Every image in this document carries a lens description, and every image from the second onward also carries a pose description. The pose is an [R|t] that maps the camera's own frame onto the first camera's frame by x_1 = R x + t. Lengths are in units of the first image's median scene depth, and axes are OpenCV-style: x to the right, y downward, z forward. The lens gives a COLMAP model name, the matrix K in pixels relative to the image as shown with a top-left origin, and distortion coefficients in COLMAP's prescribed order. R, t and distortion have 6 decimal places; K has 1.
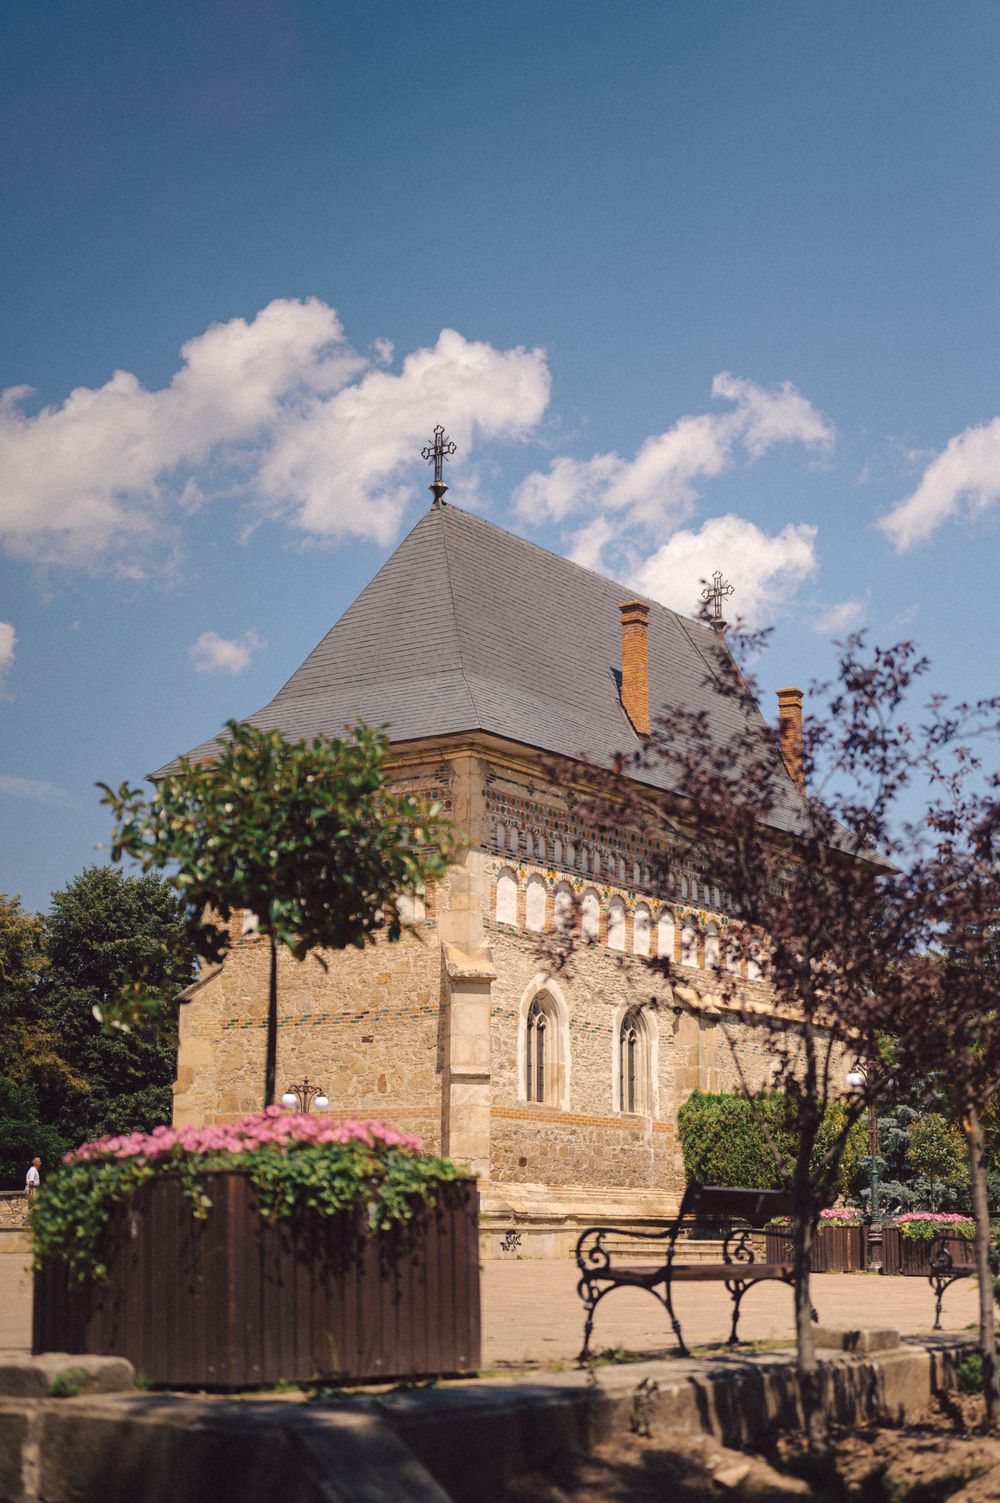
lens RADIAL K [[2171.9, 0, 501.0], [0, 2171.9, 753.3], [0, 0, 1]] dist [-0.008943, 0.000000]
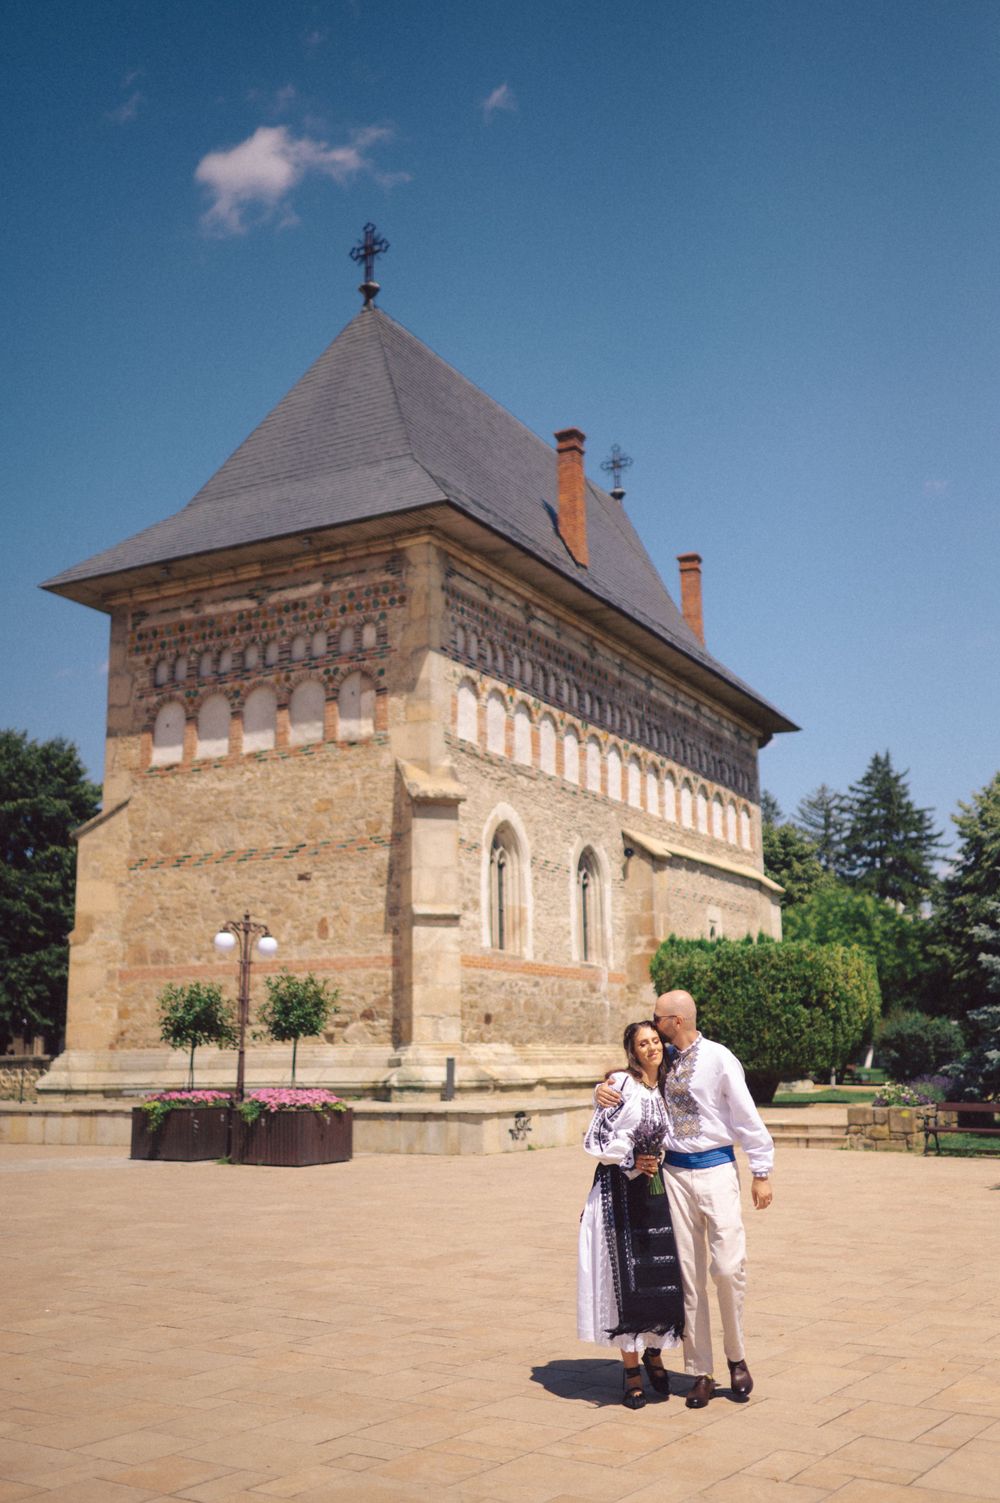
lens RADIAL K [[1520.1, 0, 498.0], [0, 1520.1, 750.1], [0, 0, 1]] dist [-0.000453, 0.000000]
pose [[0.993604, 0.004869, 0.112812, -0.052405], [-0.006742, 0.999846, 0.016225, 0.070675], [-0.112715, -0.016881, 0.993484, 0.395978]]
